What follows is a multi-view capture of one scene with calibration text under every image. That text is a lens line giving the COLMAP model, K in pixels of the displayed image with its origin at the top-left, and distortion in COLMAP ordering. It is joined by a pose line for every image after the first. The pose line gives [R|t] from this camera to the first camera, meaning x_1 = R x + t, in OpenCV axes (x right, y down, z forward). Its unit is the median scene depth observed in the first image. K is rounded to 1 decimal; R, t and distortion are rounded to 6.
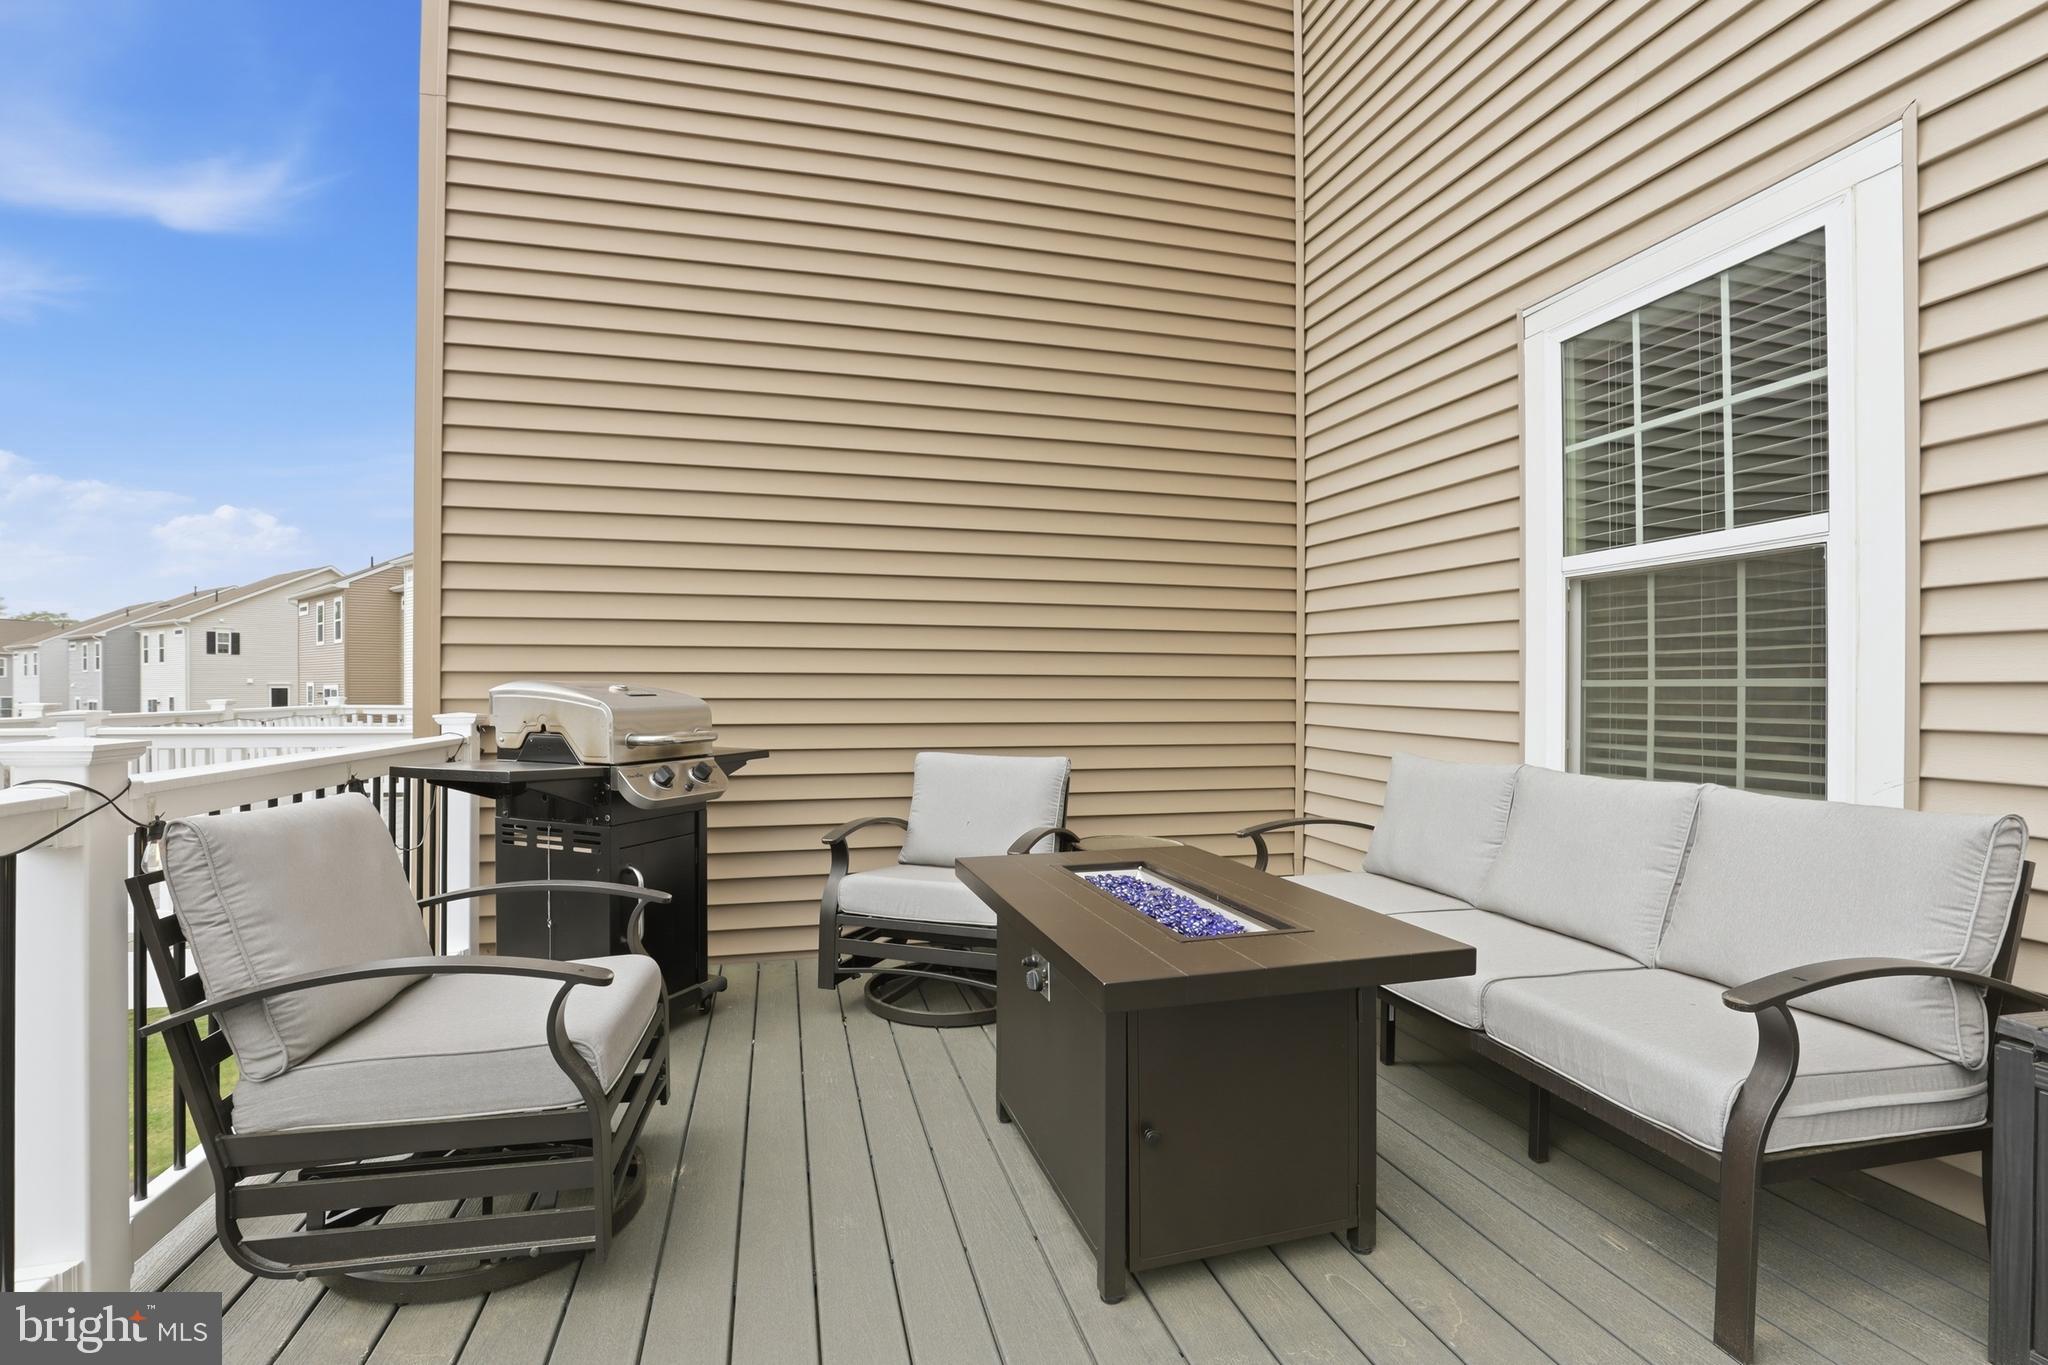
lens RADIAL K [[961.0, 0, 1024.0], [0, 961.0, 682.5], [0, 0, 1]] dist [-0.029745, 0.000337]
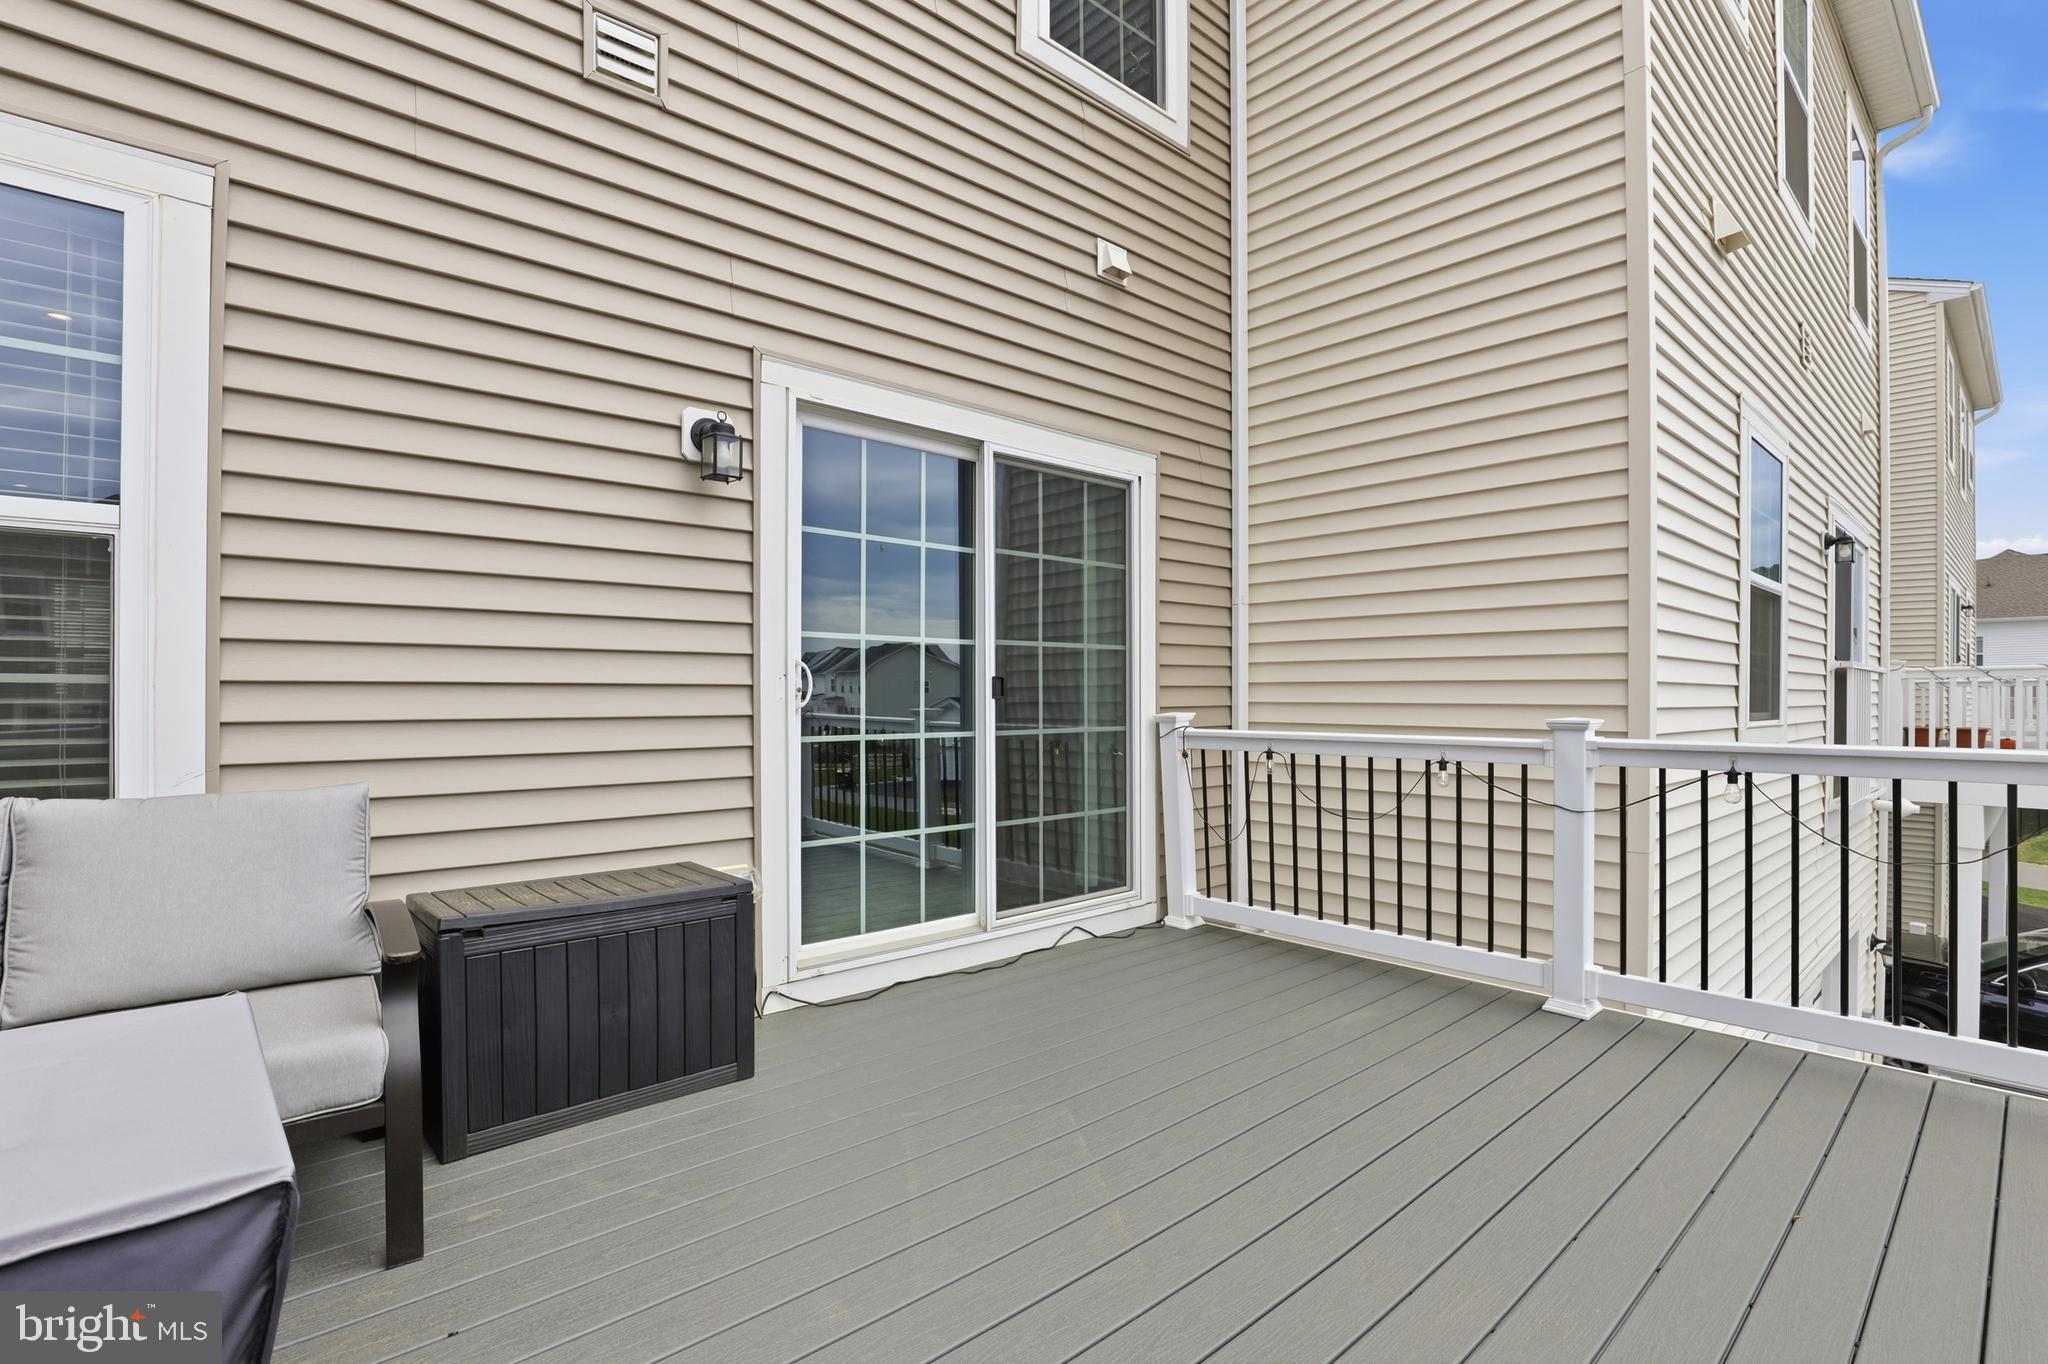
lens RADIAL K [[961.0, 0, 1024.0], [0, 961.0, 682.0], [0, 0, 1]] dist [-0.029745, 0.000337]
pose [[-0.462380, 0.011006, 0.886613, -0.472787], [0.005955, 0.999939, -0.009308, 0.018956], [-0.886662, 0.000976, -0.462418, 0.655368]]
